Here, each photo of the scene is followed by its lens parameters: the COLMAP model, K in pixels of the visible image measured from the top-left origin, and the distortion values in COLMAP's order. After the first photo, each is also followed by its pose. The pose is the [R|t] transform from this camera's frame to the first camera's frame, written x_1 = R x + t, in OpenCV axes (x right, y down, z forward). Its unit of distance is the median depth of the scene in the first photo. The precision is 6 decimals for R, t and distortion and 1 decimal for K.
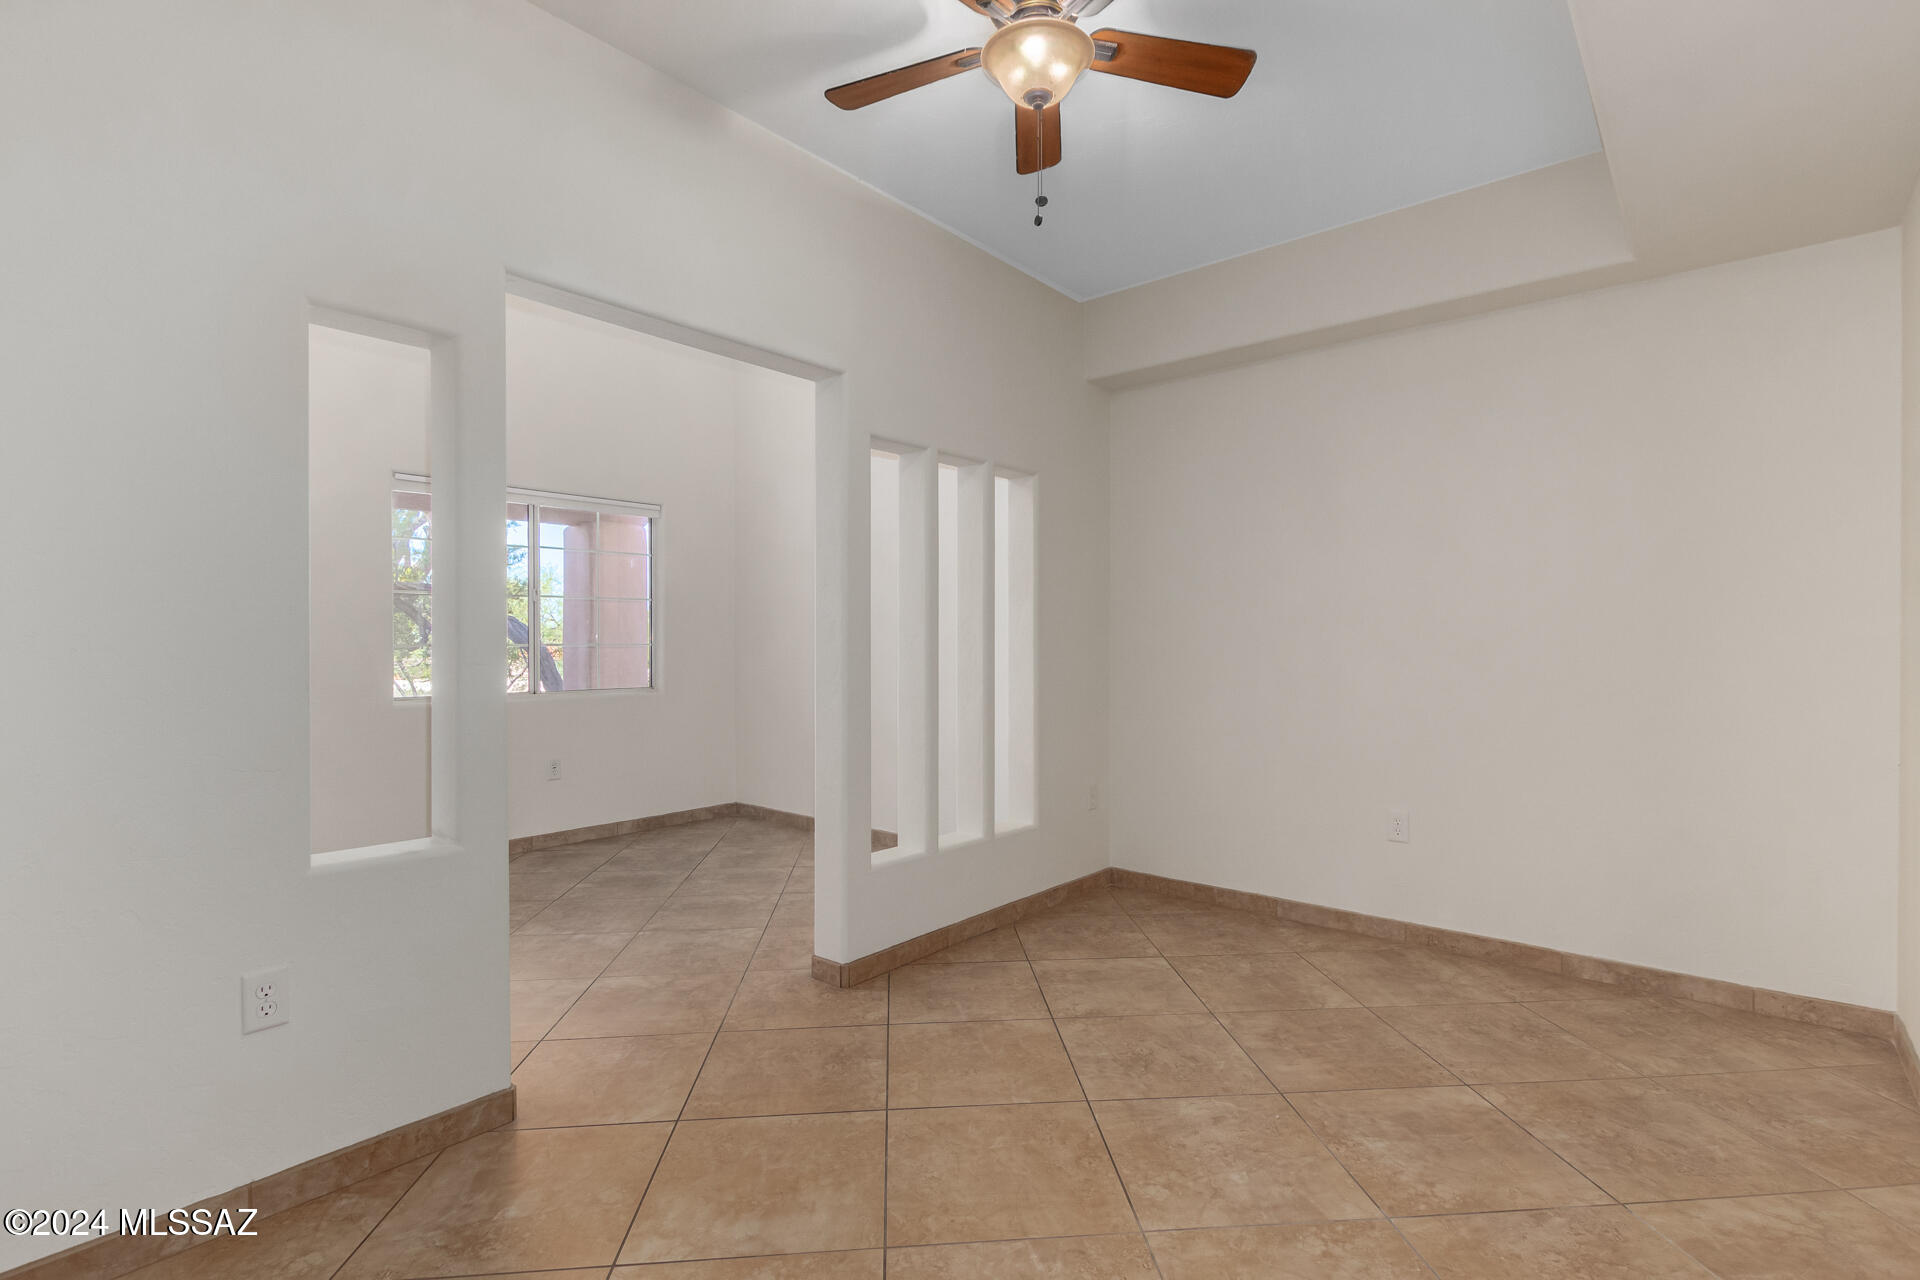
lens RADIAL K [[911.0, 0, 975.9], [0, 911.0, 643.6], [0, 0, 1]] dist [0.030663, -0.015667]
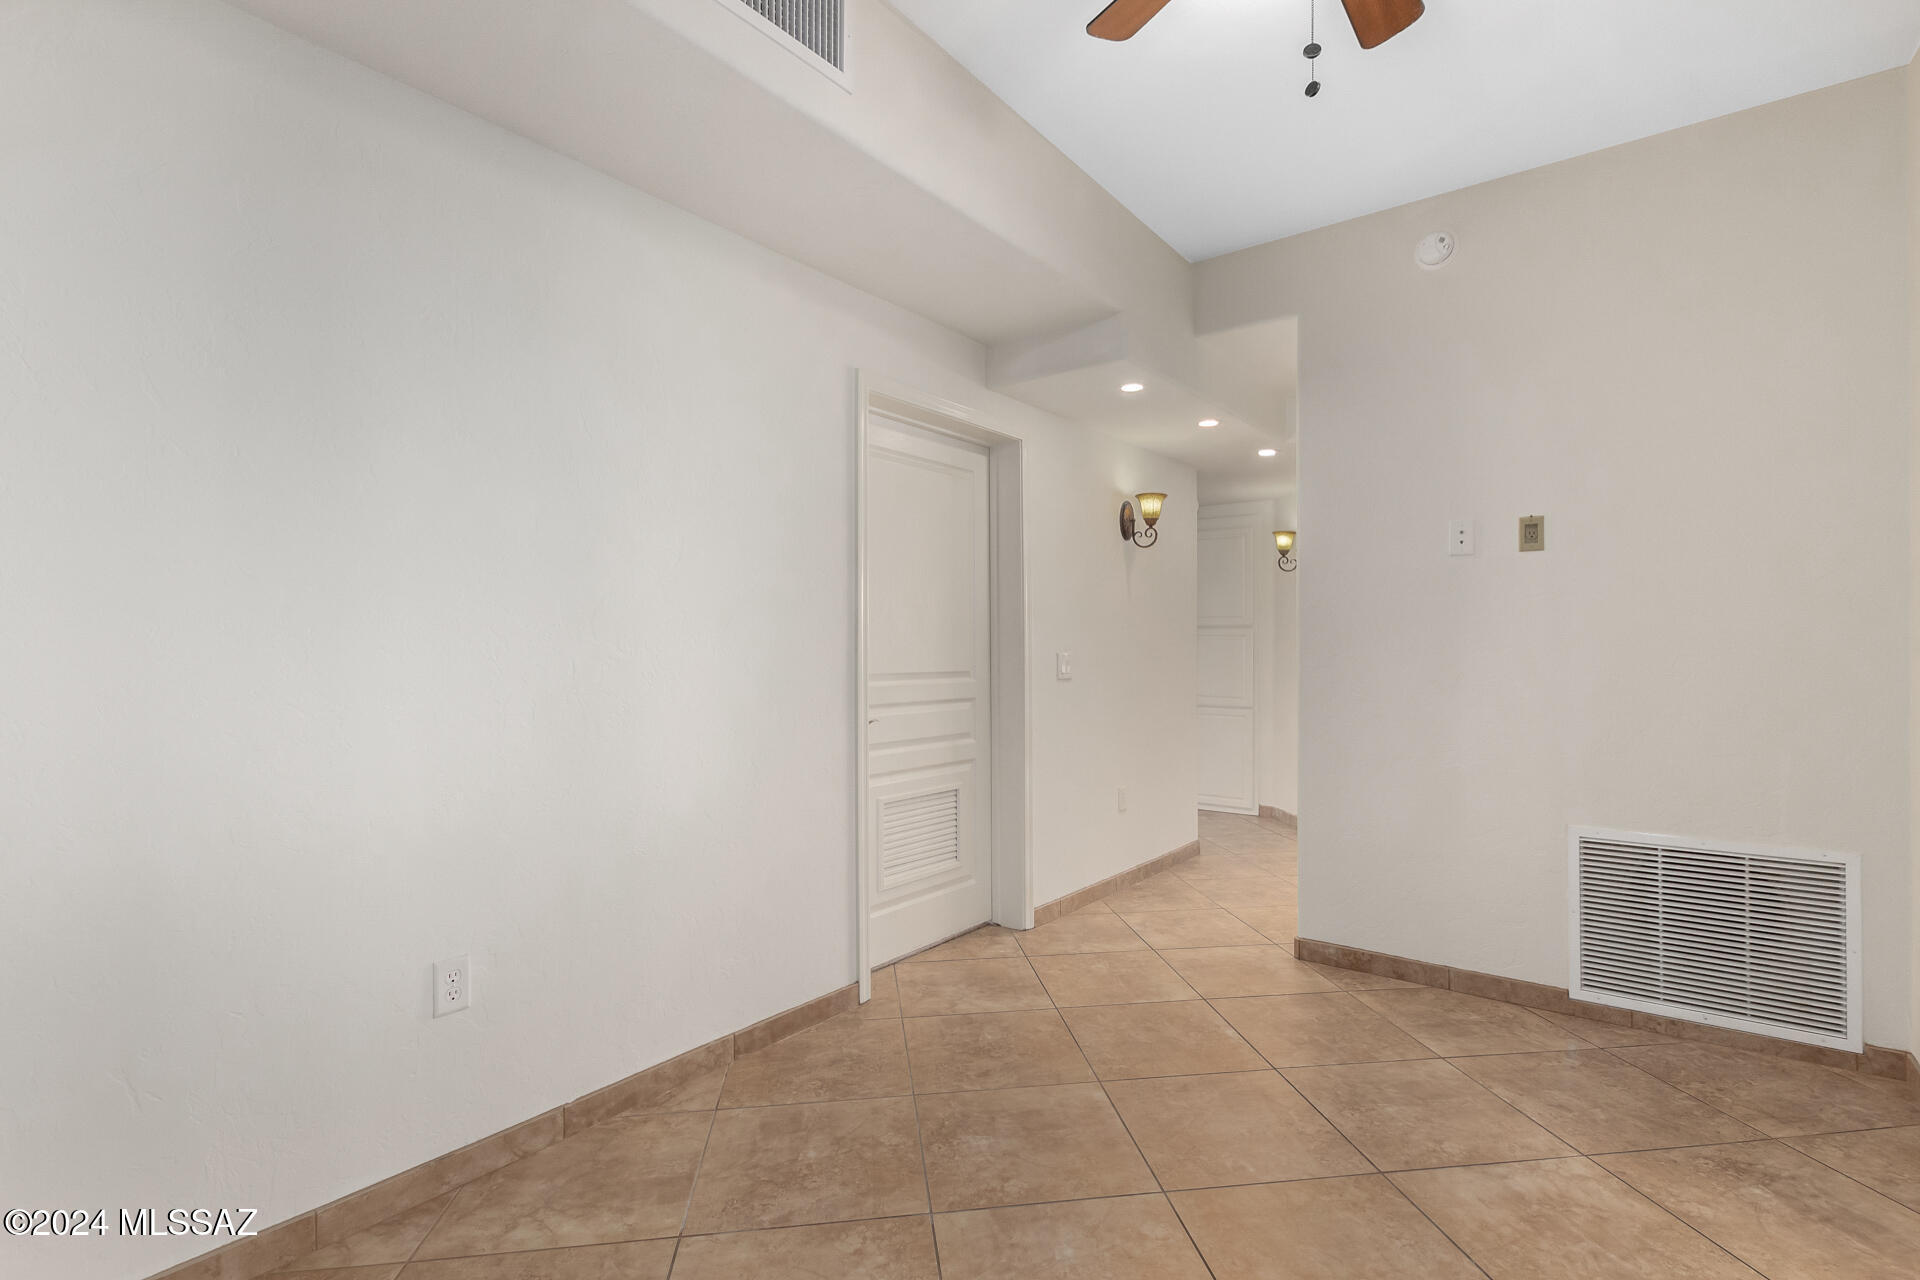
lens RADIAL K [[911.0, 0, 975.9], [0, 911.0, 643.6], [0, 0, 1]] dist [0.030663, -0.015667]
pose [[-0.998685, 0.004043, -0.051115, 0.435830], [0.004106, 0.999991, -0.001126, -0.012900], [0.051110, -0.001335, -0.998692, 1.981997]]
